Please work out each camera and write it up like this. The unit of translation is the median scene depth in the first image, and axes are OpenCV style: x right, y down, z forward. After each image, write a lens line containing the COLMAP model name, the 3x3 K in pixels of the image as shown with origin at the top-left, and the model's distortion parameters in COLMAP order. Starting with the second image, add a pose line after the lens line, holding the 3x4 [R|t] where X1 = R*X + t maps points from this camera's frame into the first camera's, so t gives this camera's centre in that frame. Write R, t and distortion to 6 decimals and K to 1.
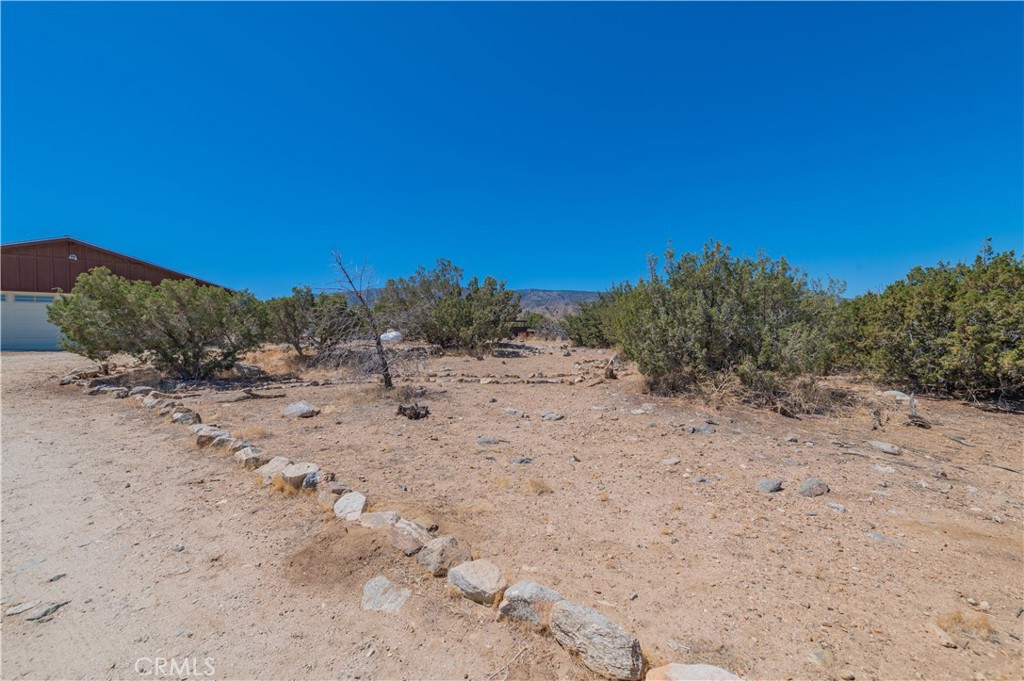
lens RADIAL K [[397.7, 0, 513.6], [0, 397.7, 341.7], [0, 0, 1]] dist [0.008438, -0.001198]
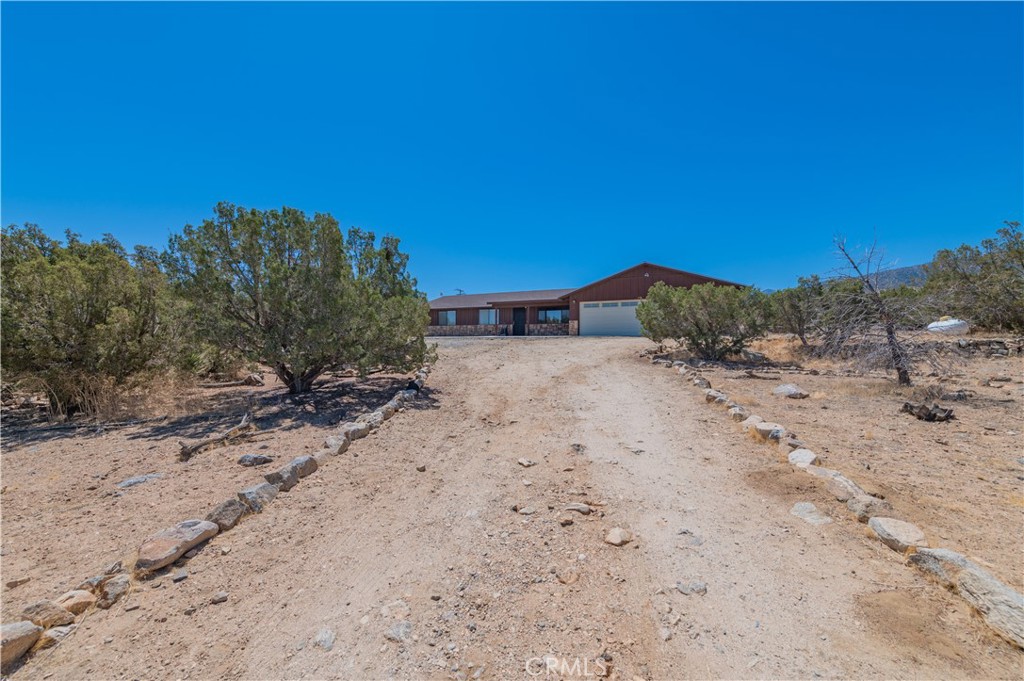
lens RADIAL K [[397.7, 0, 515.2], [0, 397.7, 343.6], [0, 0, 1]] dist [0.008438, -0.001198]
pose [[0.410845, 0.033568, -0.911087, 0.129285], [-0.009191, 0.999424, 0.032677, 0.006736], [0.911659, -0.005051, 0.410917, -0.123578]]
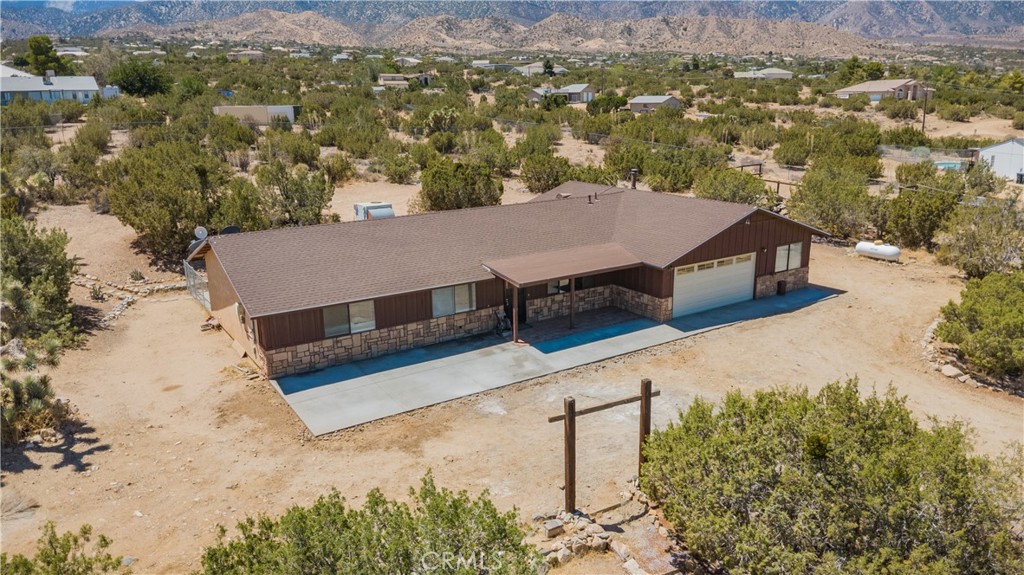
lens RADIAL K [[733.1, 0, 513.3], [0, 733.1, 288.3], [0, 0, 1]] dist [-0.025237, 0.004318]
pose [[0.994283, 0.051440, -0.093574, -2.613849], [-0.023214, 0.959488, 0.280793, -0.987492], [0.104227, -0.277015, 0.955196, -1.707741]]
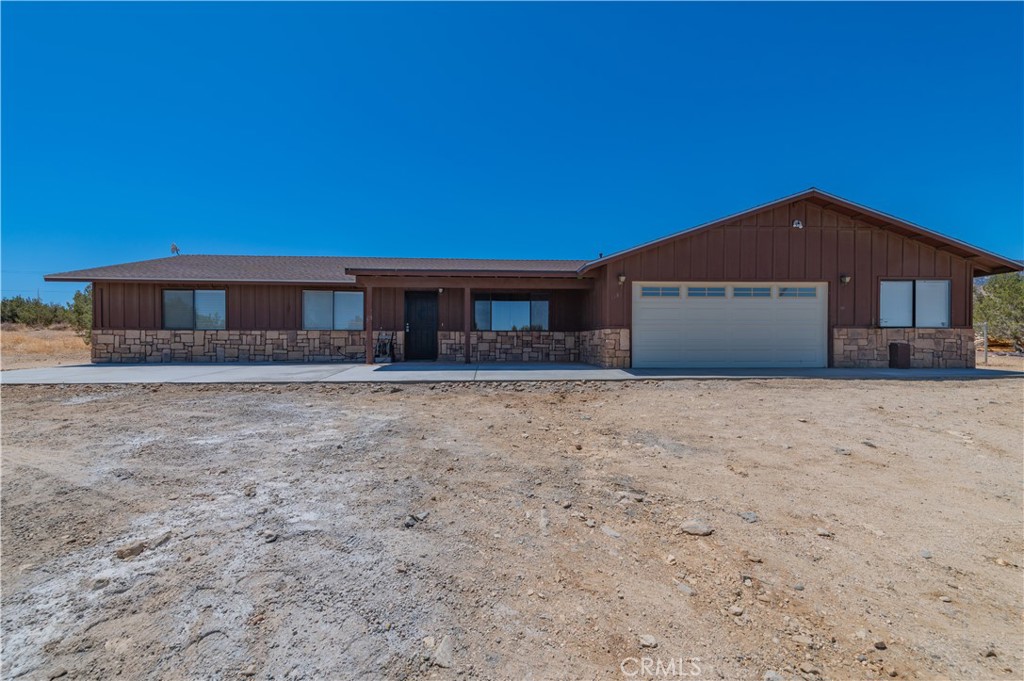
lens RADIAL K [[397.7, 0, 513.3], [0, 397.7, 338.9], [0, 0, 1]] dist [0.008438, -0.001198]
pose [[0.804487, 0.036993, -0.592817, -1.838961], [-0.019171, 0.999156, 0.036333, -0.074366], [0.593660, -0.017865, 0.804517, 0.370061]]
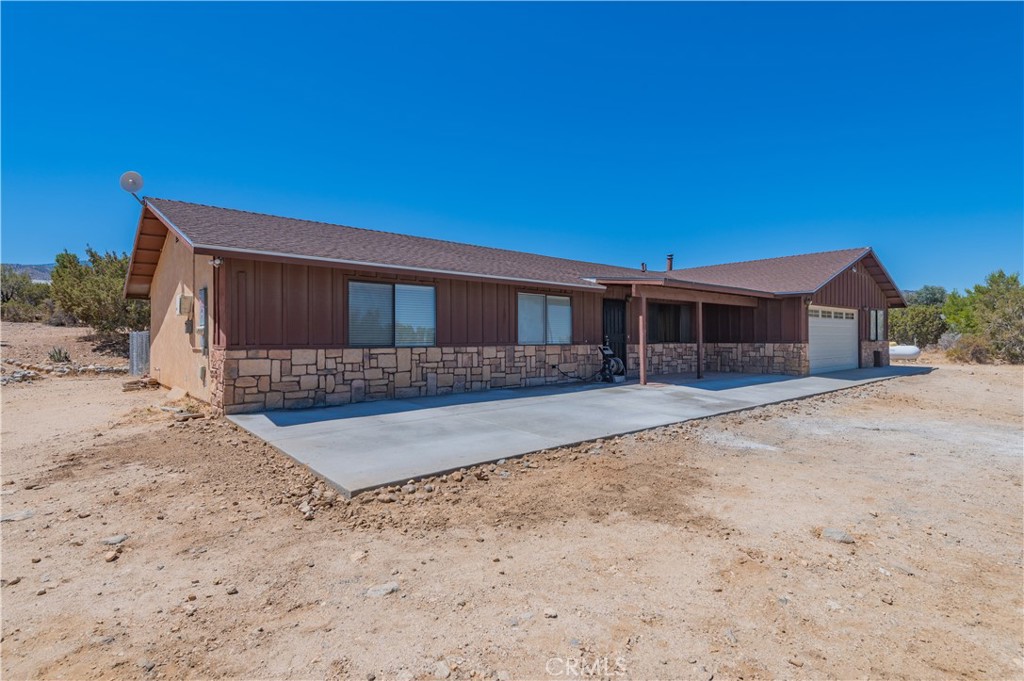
lens RADIAL K [[517.3, 0, 509.9], [0, 517.3, 335.6], [0, 0, 1]] dist [0.002959, -0.001225]
pose [[0.998958, 0.035375, 0.028820, -3.260310], [-0.035849, 0.999228, 0.016086, -0.086052], [-0.028229, -0.017102, 0.999455, -0.277256]]
